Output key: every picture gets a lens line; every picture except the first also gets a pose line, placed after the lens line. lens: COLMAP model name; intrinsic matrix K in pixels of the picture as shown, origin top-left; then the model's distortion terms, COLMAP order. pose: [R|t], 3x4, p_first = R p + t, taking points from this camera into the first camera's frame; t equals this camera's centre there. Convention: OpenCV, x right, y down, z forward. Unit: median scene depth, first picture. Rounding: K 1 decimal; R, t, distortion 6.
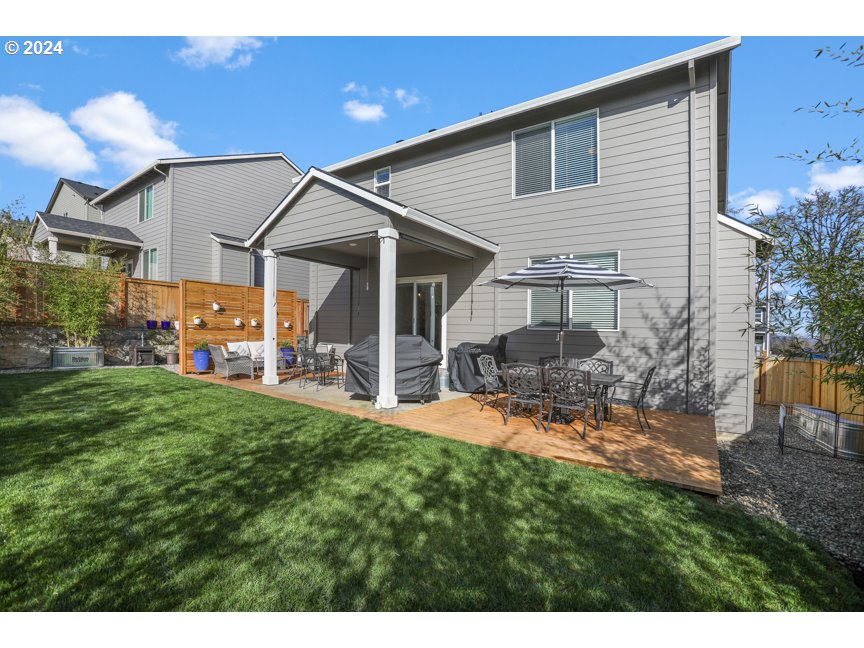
lens RADIAL K [[398.1, 0, 423.0], [0, 398.1, 350.2], [0, 0, 1]] dist [-0.028874, 0.000899]
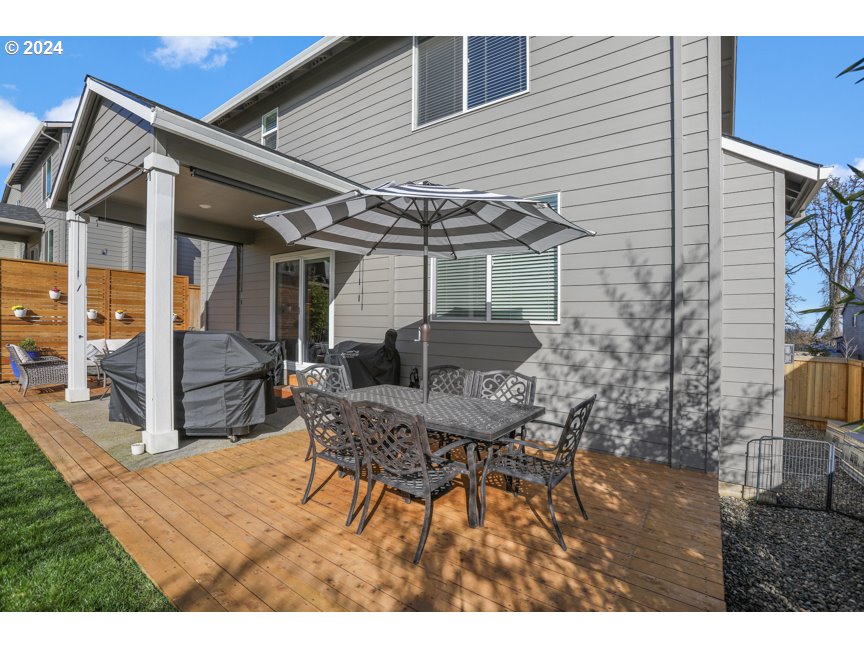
lens RADIAL K [[390.3, 0, 418.2], [0, 390.3, 337.5], [0, 0, 1]] dist [-0.032726, 0.004526]
pose [[0.999712, -0.001965, -0.023907, 0.273001], [0.001554, 0.999851, -0.017178, -0.015668], [0.023937, 0.017136, 0.999567, 0.370602]]
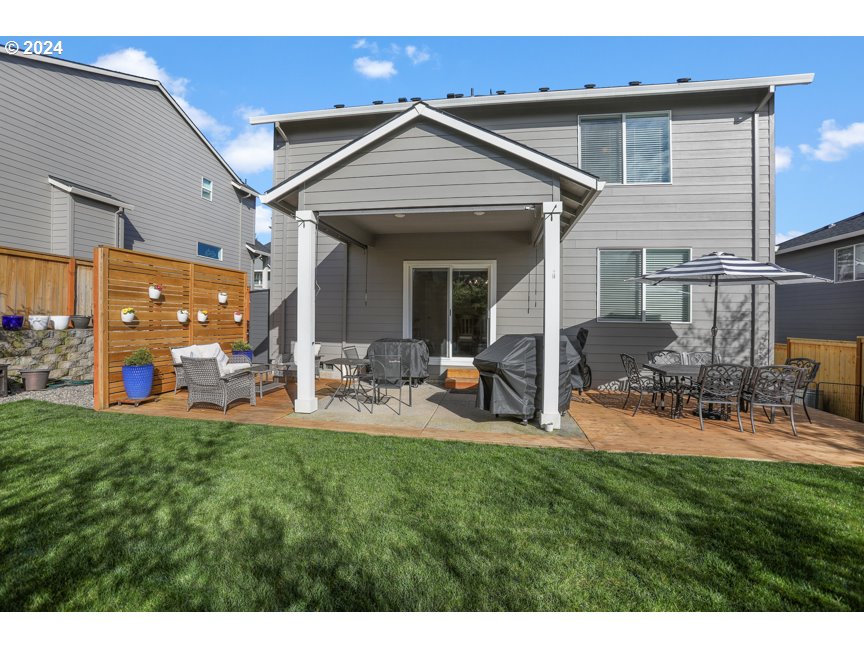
lens RADIAL K [[390.3, 0, 426.3], [0, 390.3, 330.0], [0, 0, 1]] dist [-0.032726, 0.004526]
pose [[0.895093, -0.029715, 0.444888, -0.565022], [0.033381, 0.999443, -0.000406, -0.051325], [-0.444628, 0.015214, 0.895586, 0.362291]]
